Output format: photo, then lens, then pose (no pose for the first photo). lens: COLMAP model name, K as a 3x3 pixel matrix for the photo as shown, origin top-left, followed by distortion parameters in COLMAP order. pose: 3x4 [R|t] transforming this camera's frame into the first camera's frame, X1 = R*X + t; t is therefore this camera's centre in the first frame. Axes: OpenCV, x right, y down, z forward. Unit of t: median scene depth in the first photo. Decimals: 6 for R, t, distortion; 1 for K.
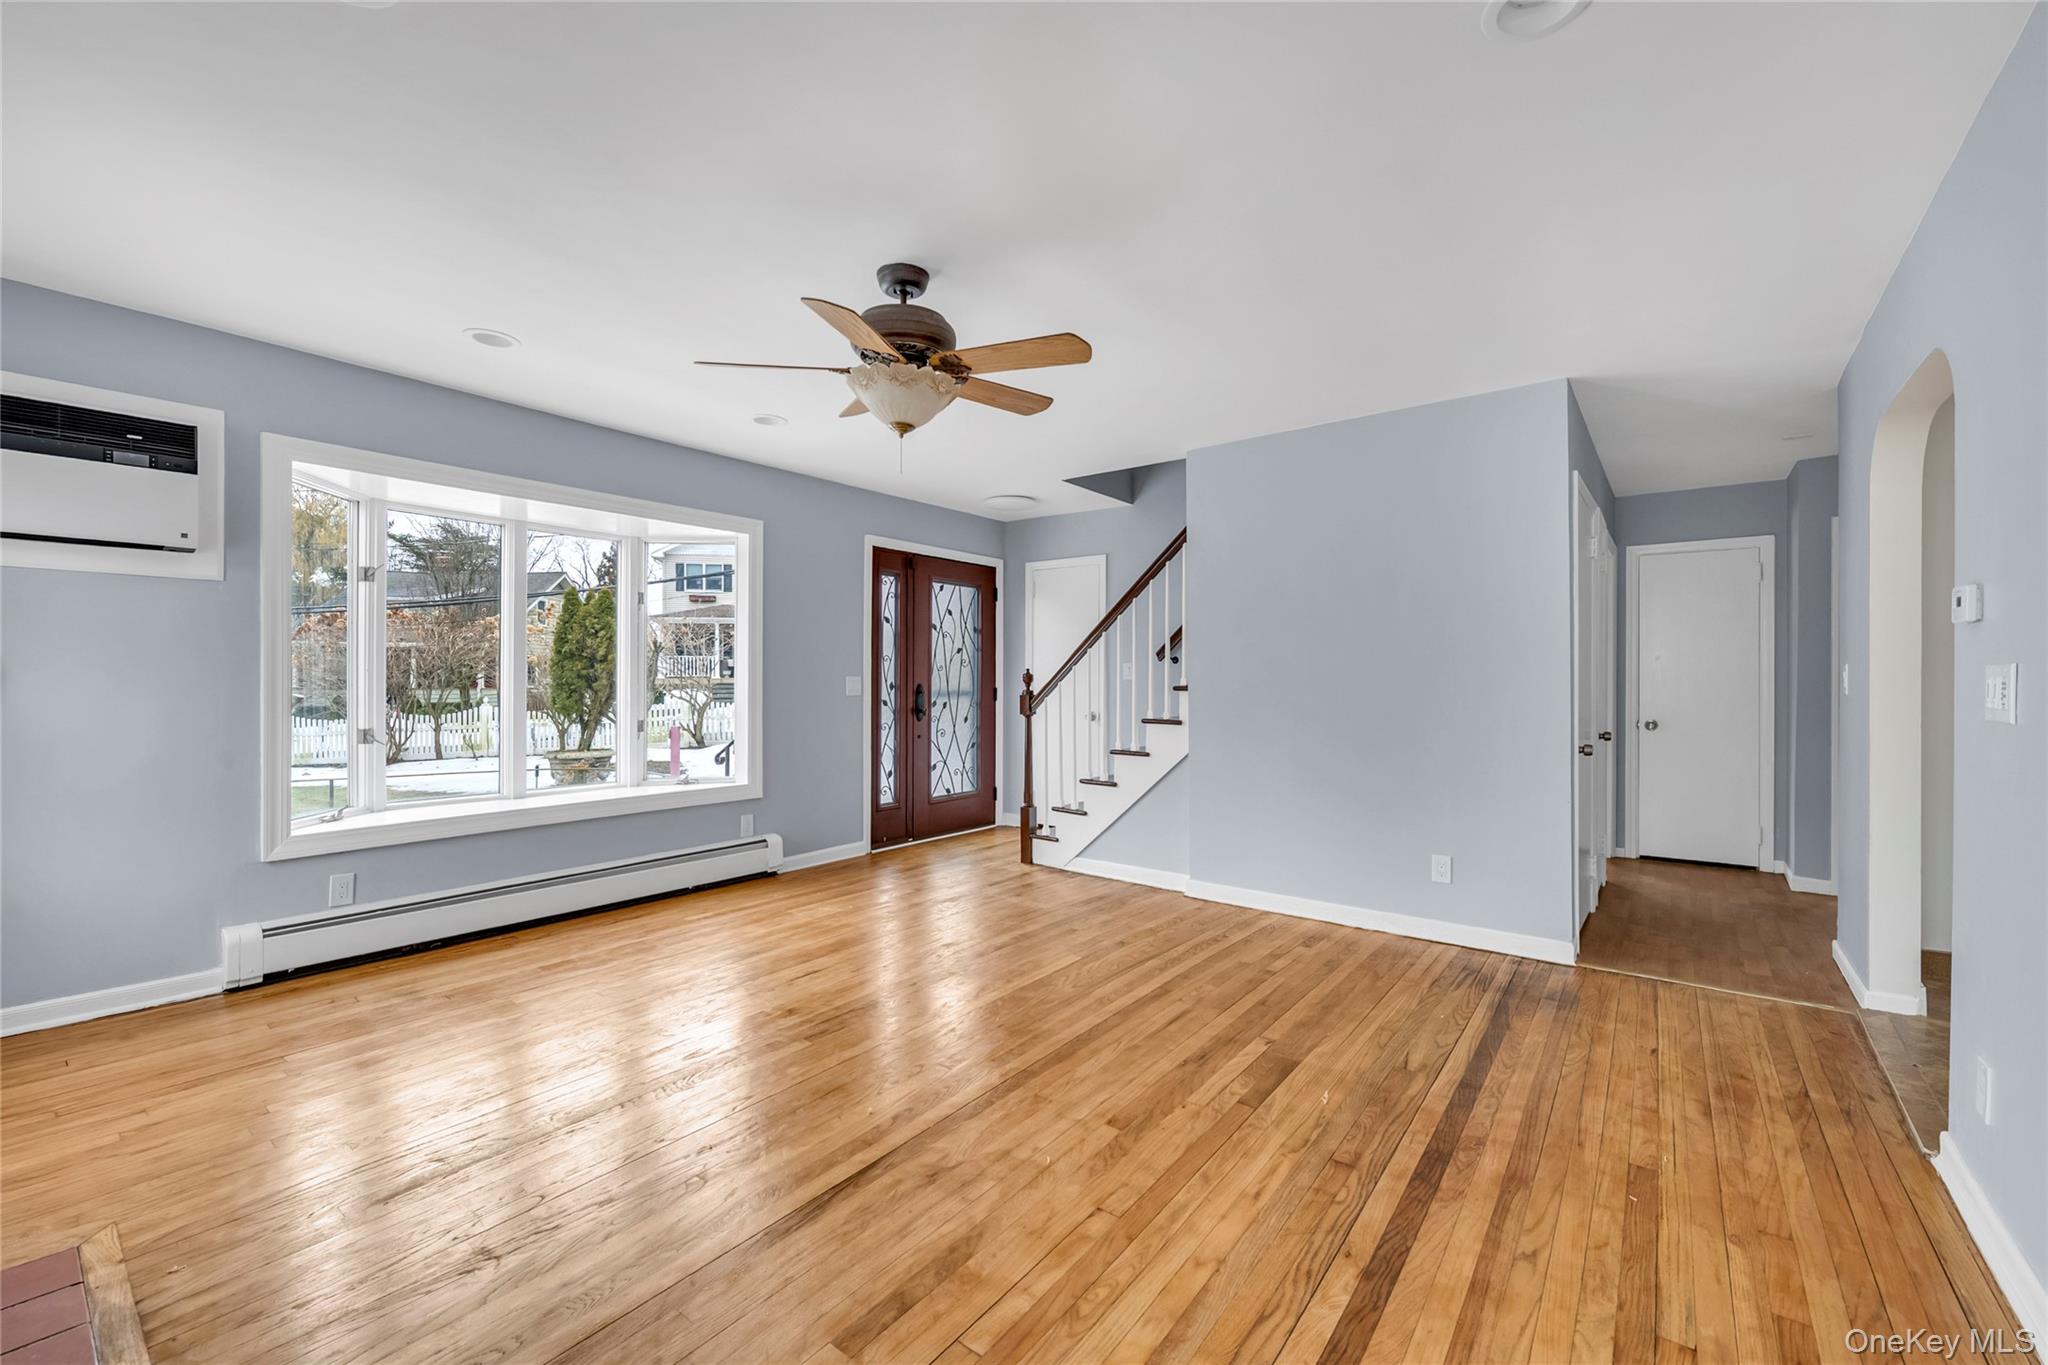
lens RADIAL K [[830.2, 0, 1024.0], [0, 830.2, 682.5], [0, 0, 1]] dist [-0.013352, -0.000028]
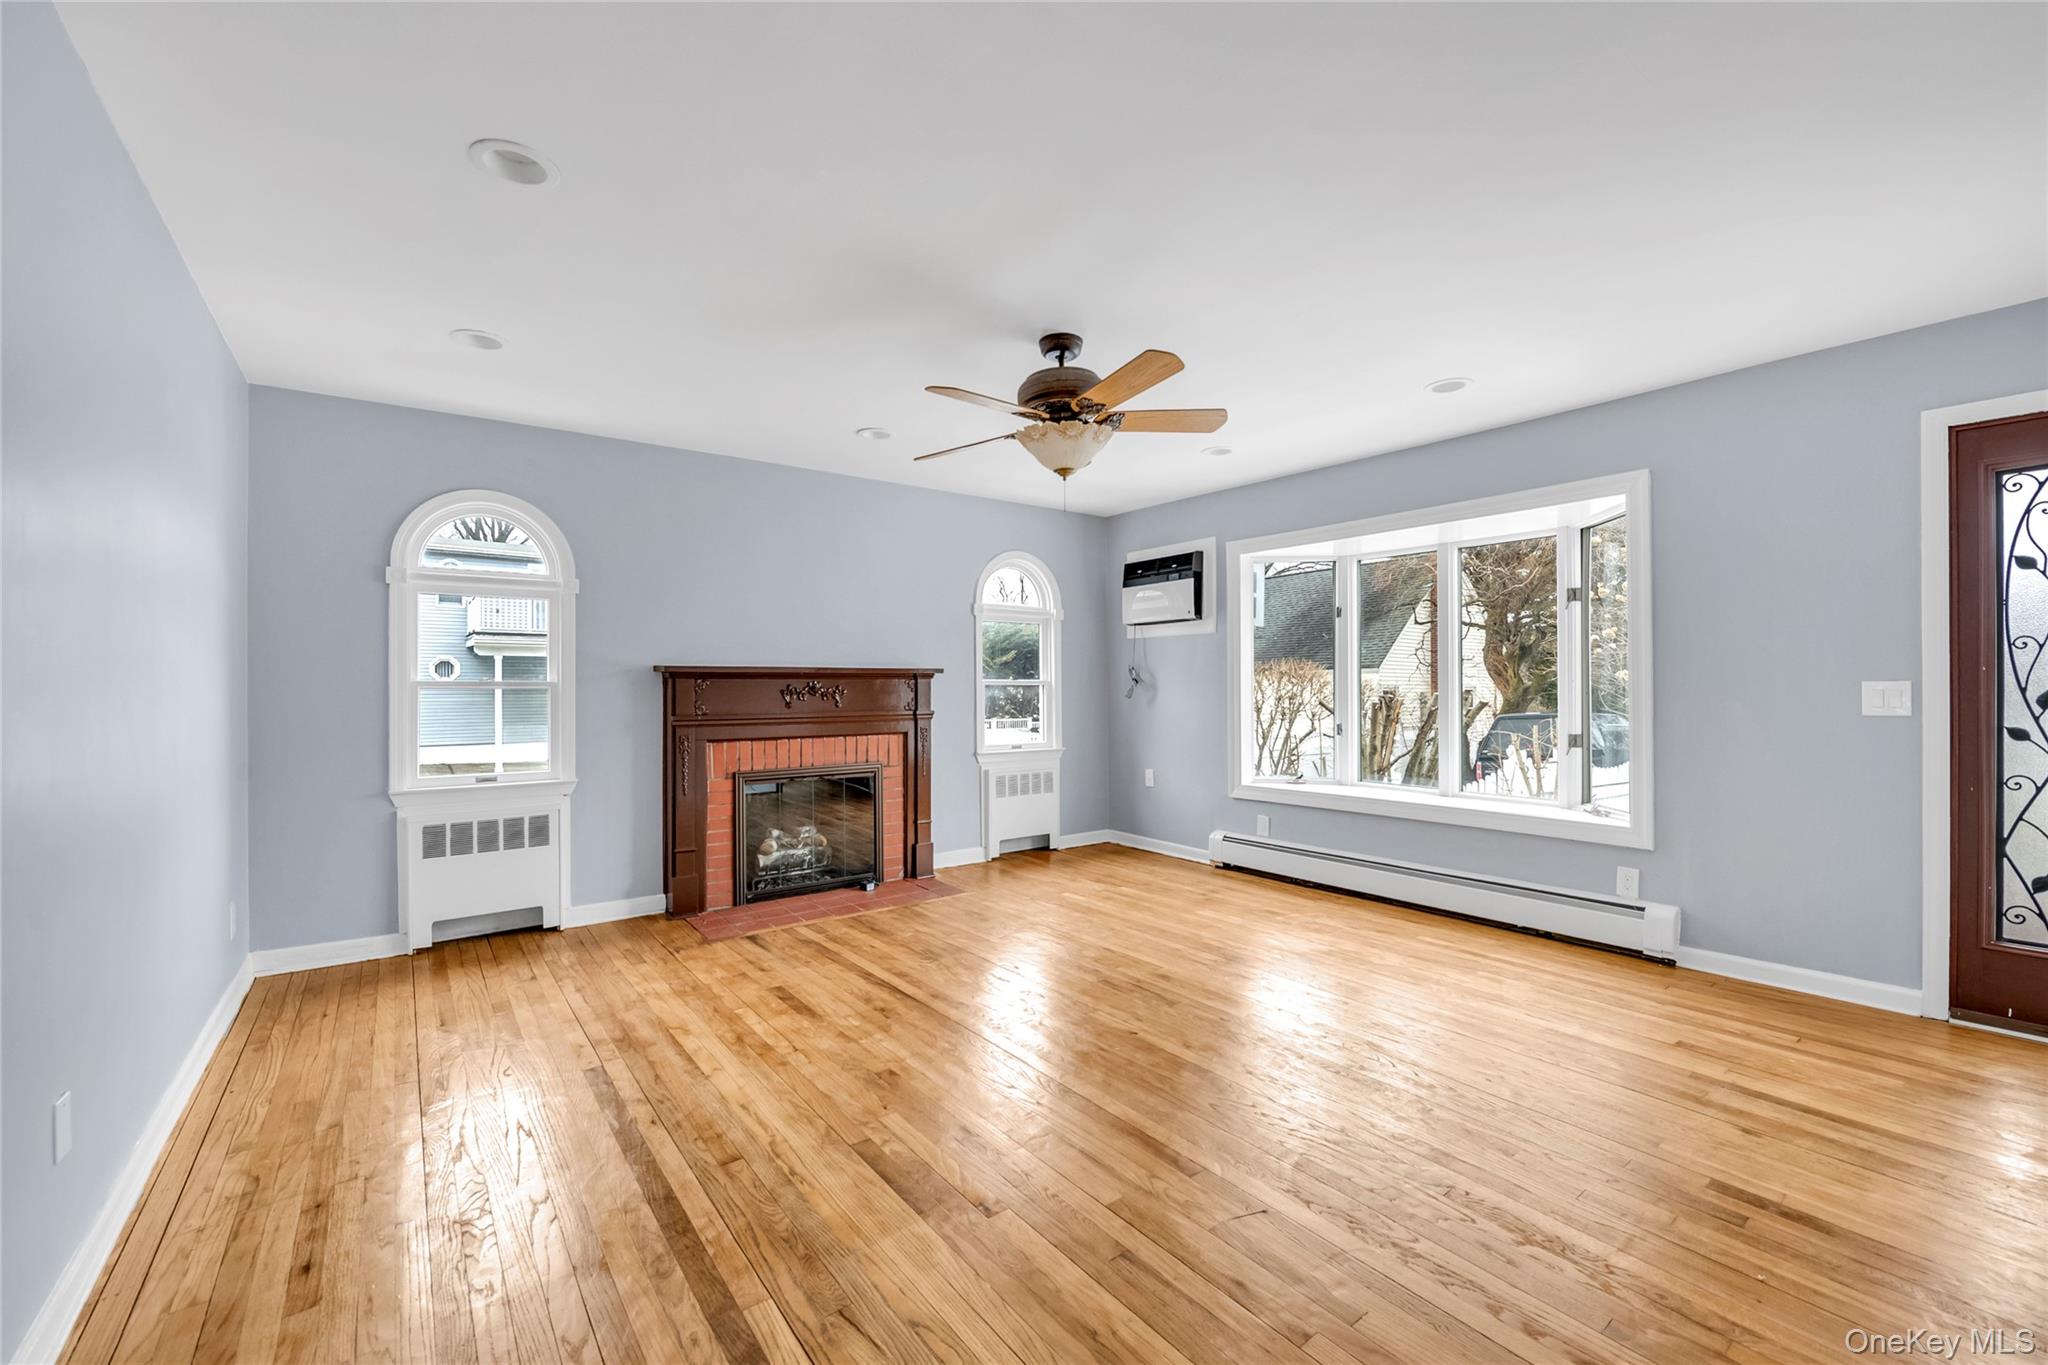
lens RADIAL K [[824.8, 0, 1024.0], [0, 824.8, 682.5], [0, 0, 1]] dist [-0.025852, -0.000264]
pose [[-0.260577, -0.008695, -0.965414, 0.833236], [-0.002040, 0.999962, -0.008456, -0.001117], [0.965451, -0.000234, -0.260585, 1.058261]]
